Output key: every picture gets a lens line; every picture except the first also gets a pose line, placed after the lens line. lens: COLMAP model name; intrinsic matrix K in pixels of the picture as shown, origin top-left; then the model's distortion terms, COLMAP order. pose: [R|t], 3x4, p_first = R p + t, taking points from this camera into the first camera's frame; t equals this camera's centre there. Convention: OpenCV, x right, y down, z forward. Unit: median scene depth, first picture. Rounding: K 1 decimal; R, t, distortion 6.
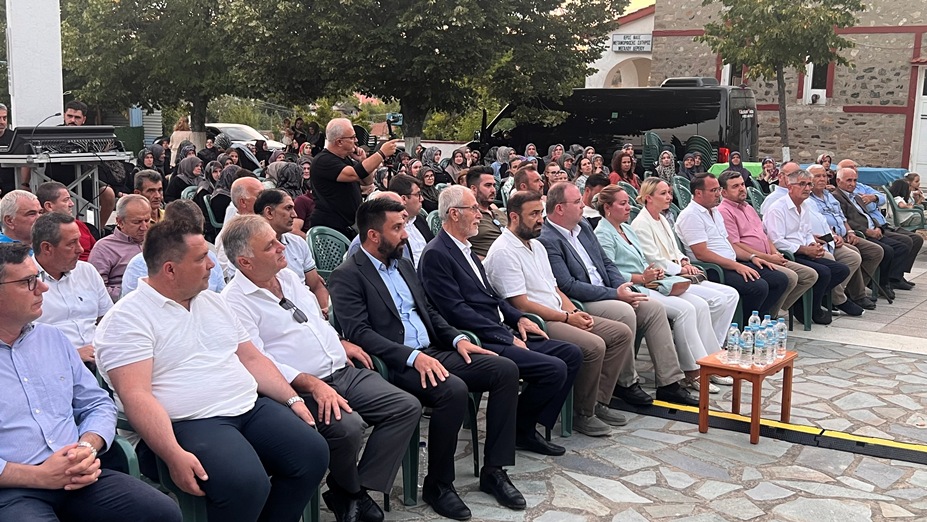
lens RADIAL K [[1064.2, 0, 463.7], [0, 1064.2, 261.5], [0, 0, 1]] dist [0.016047, 0.000000]
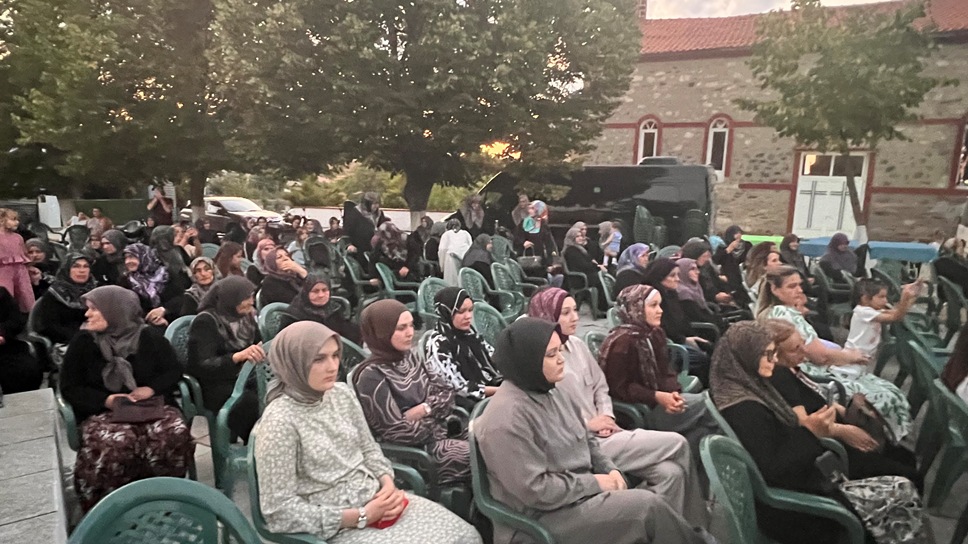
lens RADIAL K [[586.8, 0, 483.2], [0, 586.8, 271.3], [0, 0, 1]] dist [-0.000779, 0.000707]
pose [[0.982392, -0.024607, 0.185205, -0.088965], [0.024554, 0.999695, 0.002579, -0.057665], [-0.185212, 0.002014, 0.982697, 0.422606]]
